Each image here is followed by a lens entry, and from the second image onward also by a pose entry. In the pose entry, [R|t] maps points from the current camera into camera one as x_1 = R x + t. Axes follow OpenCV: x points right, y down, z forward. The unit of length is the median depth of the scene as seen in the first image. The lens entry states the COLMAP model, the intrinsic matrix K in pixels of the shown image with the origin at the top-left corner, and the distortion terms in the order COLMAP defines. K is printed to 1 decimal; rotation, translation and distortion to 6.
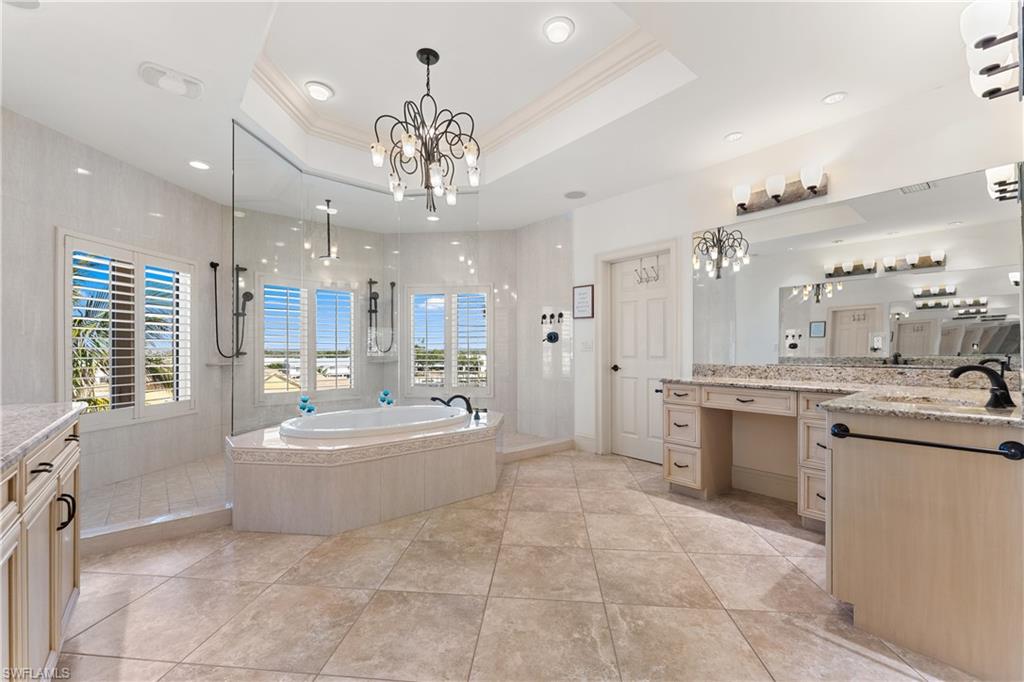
lens RADIAL K [[413.8, 0, 511.5], [0, 413.8, 348.1], [0, 0, 1]] dist [-0.000113, -0.000186]
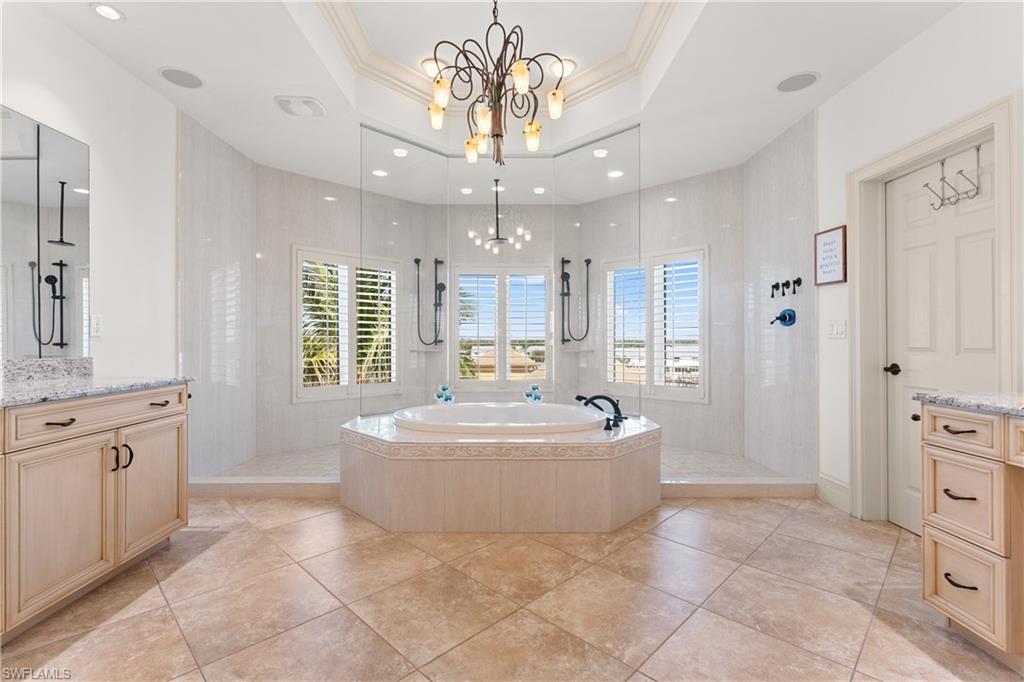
lens RADIAL K [[463.0, 0, 512.0], [0, 463.0, 336.9], [0, 0, 1]] dist [0.002995, -0.000716]
pose [[0.774324, -0.002441, -0.632785, 0.326172], [0.001994, 0.999997, -0.001417, 0.005822], [0.632787, -0.000165, 0.774326, 0.256080]]
